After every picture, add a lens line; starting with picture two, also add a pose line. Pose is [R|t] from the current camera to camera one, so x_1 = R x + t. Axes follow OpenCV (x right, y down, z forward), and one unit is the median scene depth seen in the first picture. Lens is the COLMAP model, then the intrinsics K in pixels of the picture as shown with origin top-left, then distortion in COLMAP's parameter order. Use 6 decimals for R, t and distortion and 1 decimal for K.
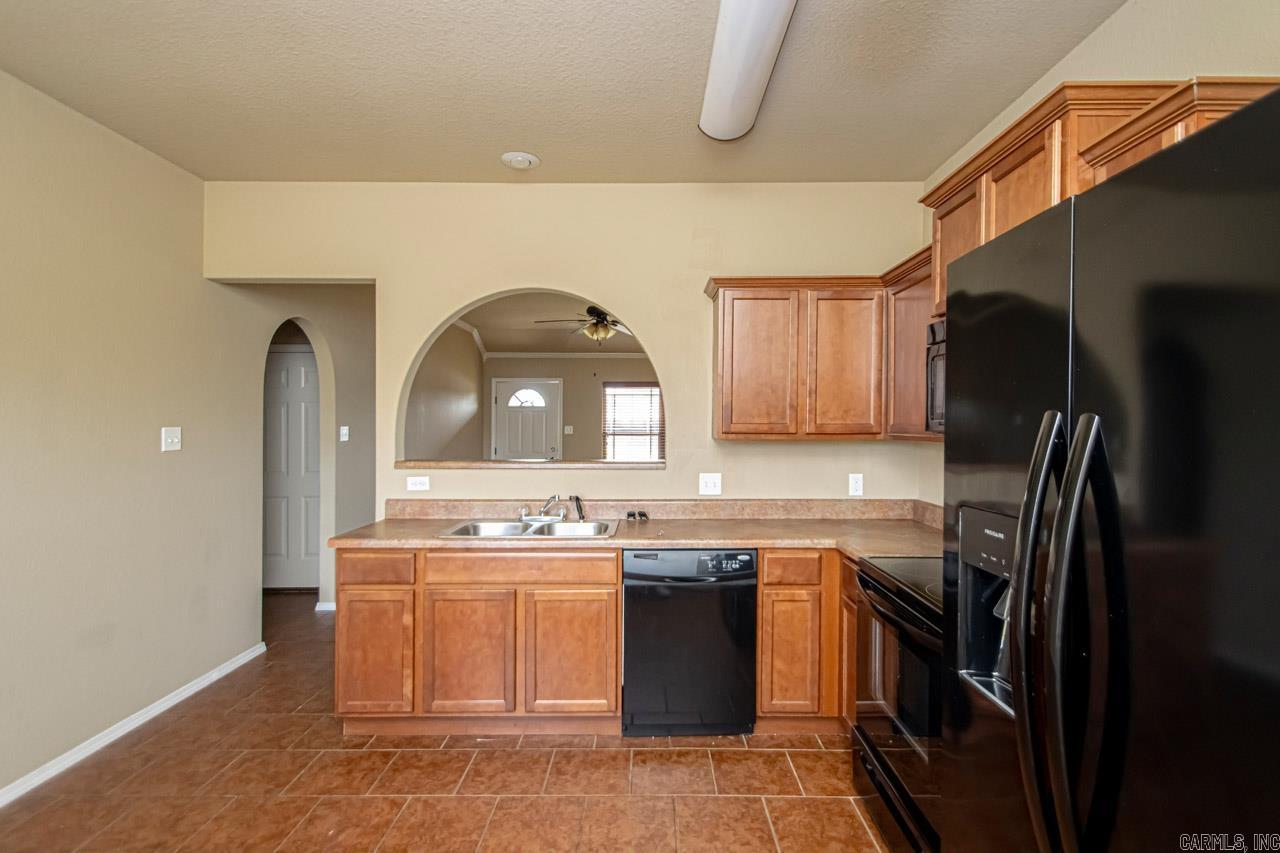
lens RADIAL K [[614.9, 0, 658.1], [0, 614.9, 423.1], [0, 0, 1]] dist [-0.000401, -0.000356]
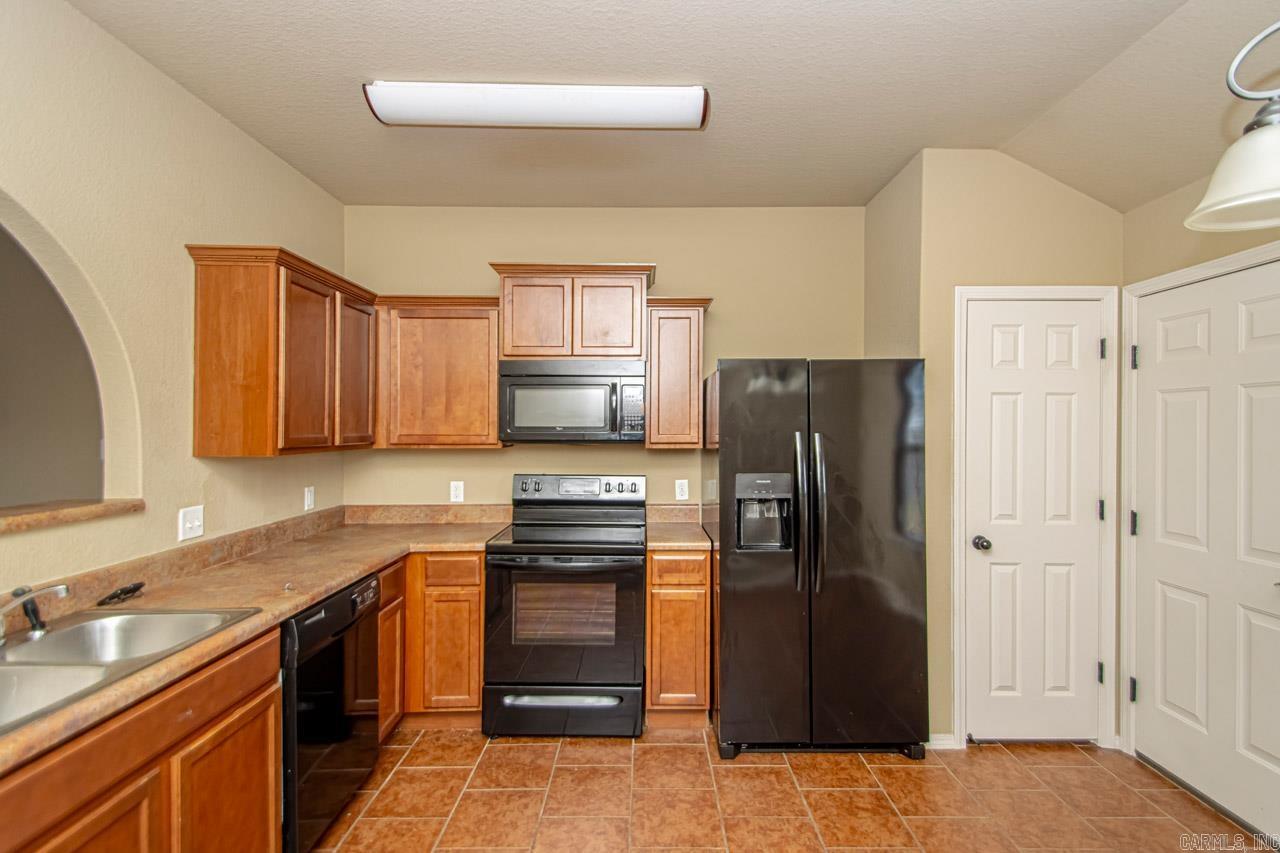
lens RADIAL K [[591.7, 0, 643.5], [0, 591.7, 421.0], [0, 0, 1]] dist [0.040739, -0.028924]
pose [[0.006836, 0.004997, 0.999964, -0.735511], [0.000005, 0.999988, -0.004997, -0.017620], [-0.999977, 0.000039, 0.006836, 0.591145]]
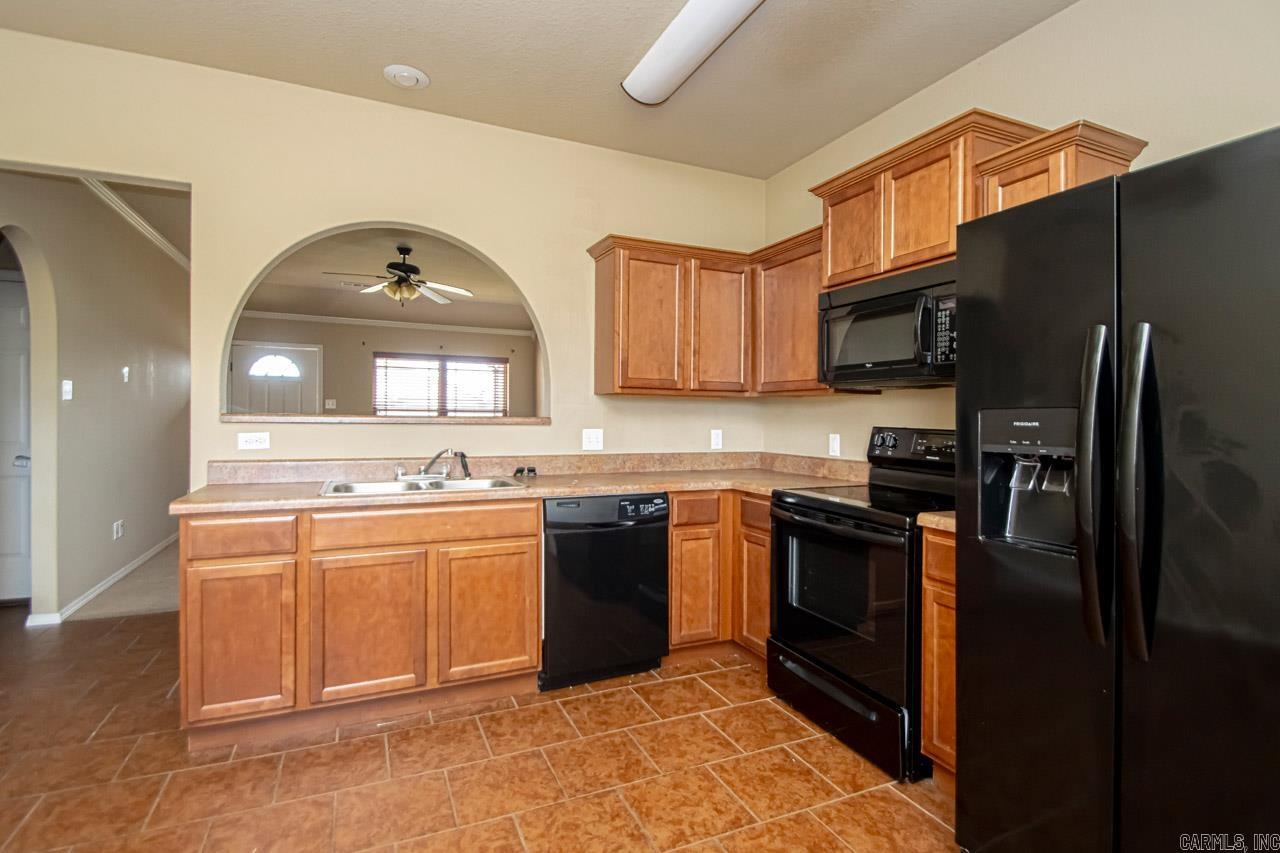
lens RADIAL K [[607.6, 0, 648.6], [0, 607.6, 416.0], [0, 0, 1]] dist [0.001805, -0.014534]
pose [[0.908762, 0.010376, 0.417185, -0.310310], [-0.012107, 0.999926, 0.001503, 0.070662], [-0.417139, -0.006417, 0.908820, 0.058614]]
